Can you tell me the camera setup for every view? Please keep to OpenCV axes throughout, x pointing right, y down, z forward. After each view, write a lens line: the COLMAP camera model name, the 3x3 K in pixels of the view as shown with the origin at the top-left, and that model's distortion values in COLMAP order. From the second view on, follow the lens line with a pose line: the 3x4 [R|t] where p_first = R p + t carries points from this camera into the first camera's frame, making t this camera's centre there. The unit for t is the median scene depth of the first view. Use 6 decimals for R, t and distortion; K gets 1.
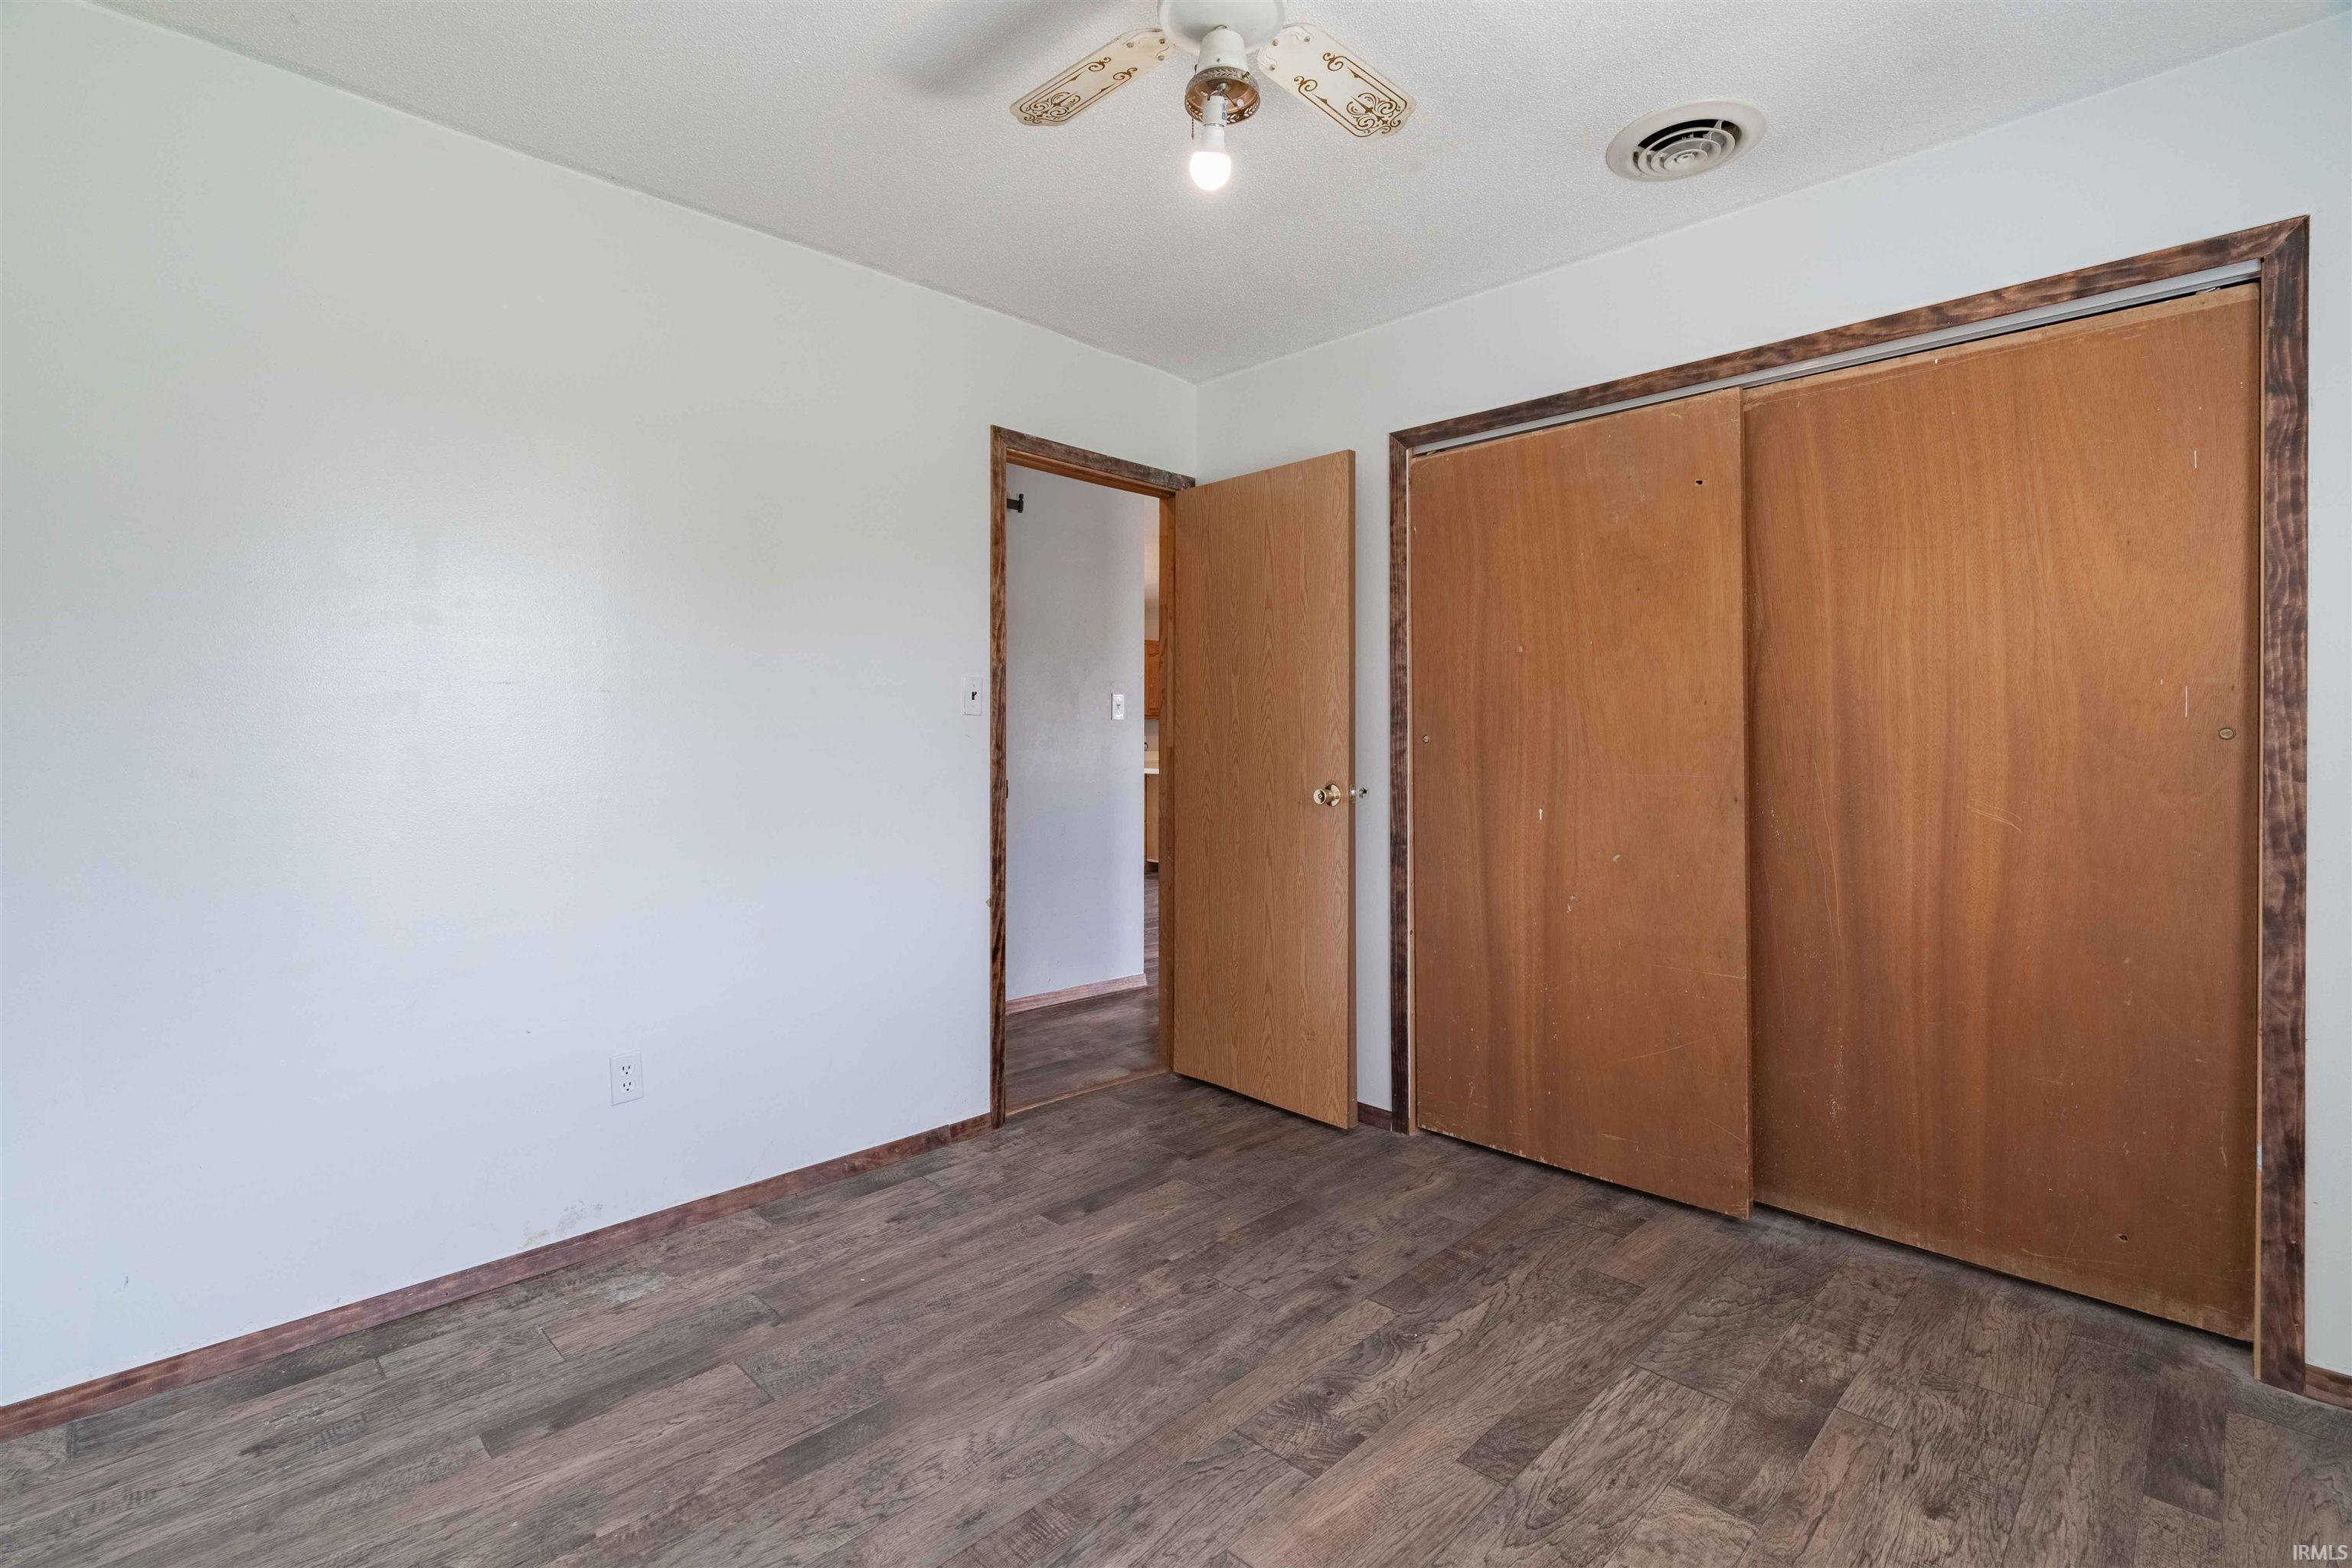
lens RADIAL K [[1066.7, 0, 1163.6], [0, 1066.7, 781.6], [0, 0, 1]] dist [-0.004193, 0.000544]
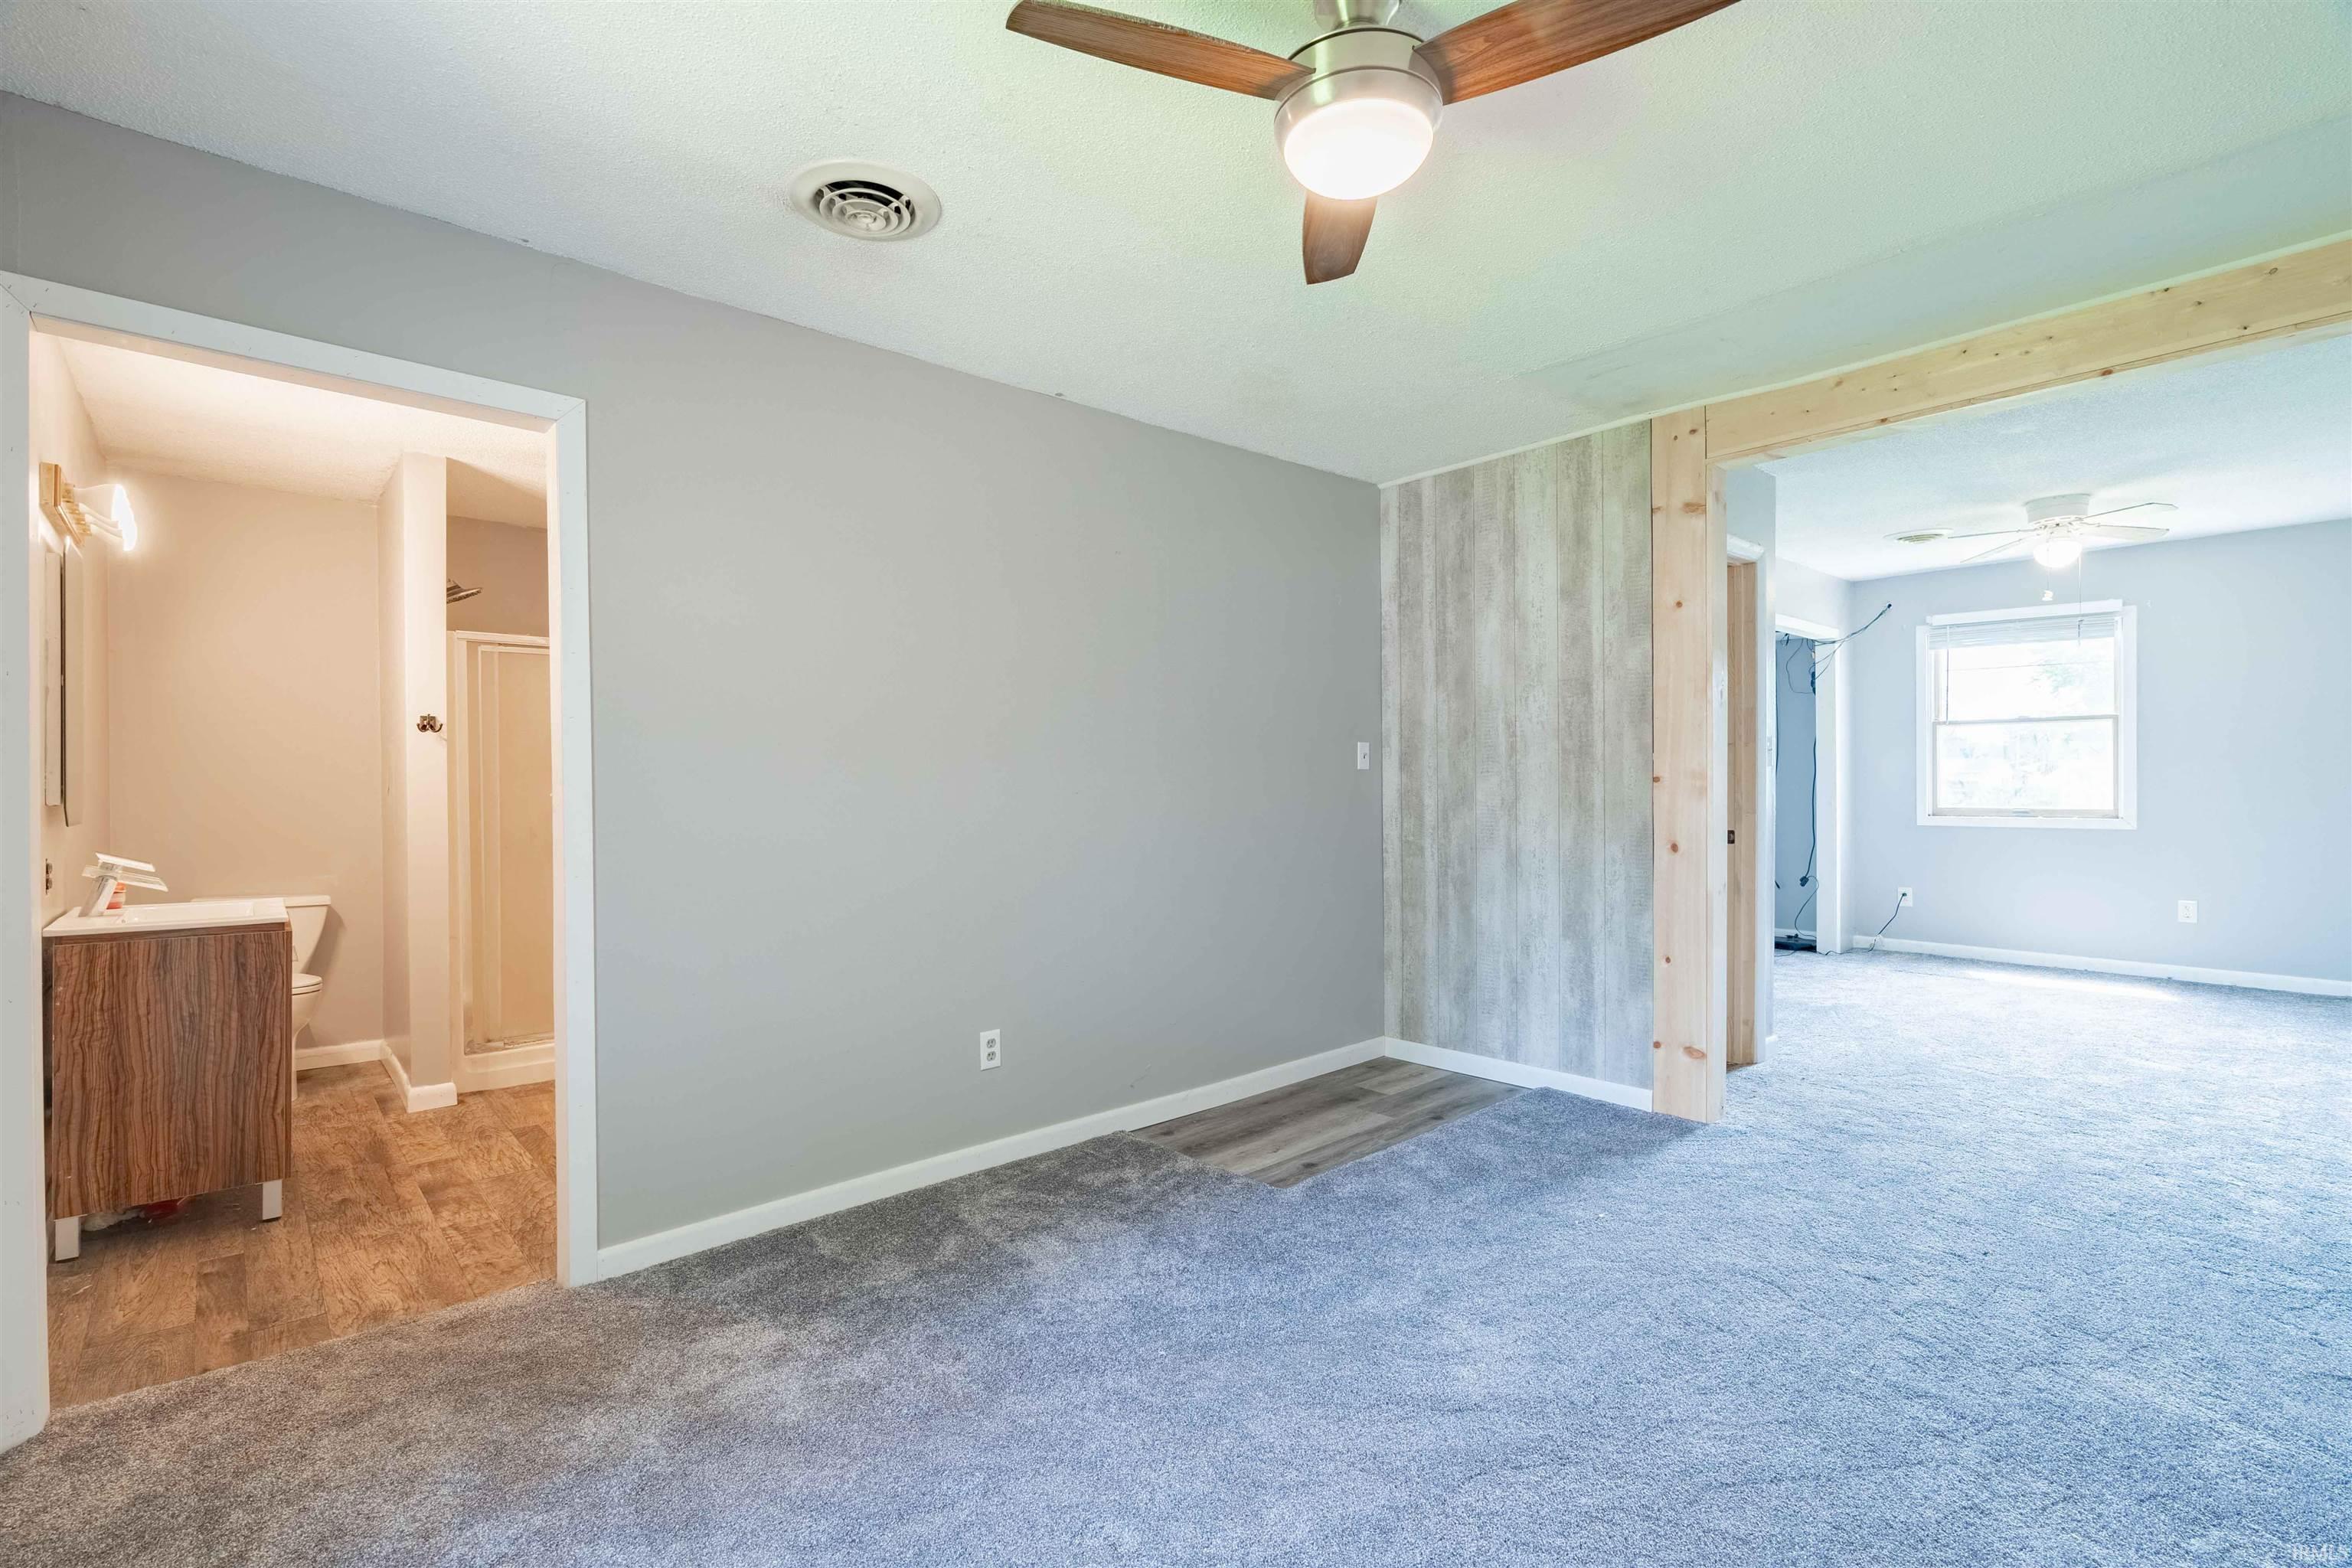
lens RADIAL K [[1066.7, 0, 1163.6], [0, 1066.7, 781.6], [0, 0, 1]] dist [-0.004193, 0.000544]
pose [[-0.046909, -0.009416, -0.998855, 1.927706], [-0.043160, 0.999041, -0.007391, -0.074723], [0.997966, 0.042764, -0.047270, 1.898912]]
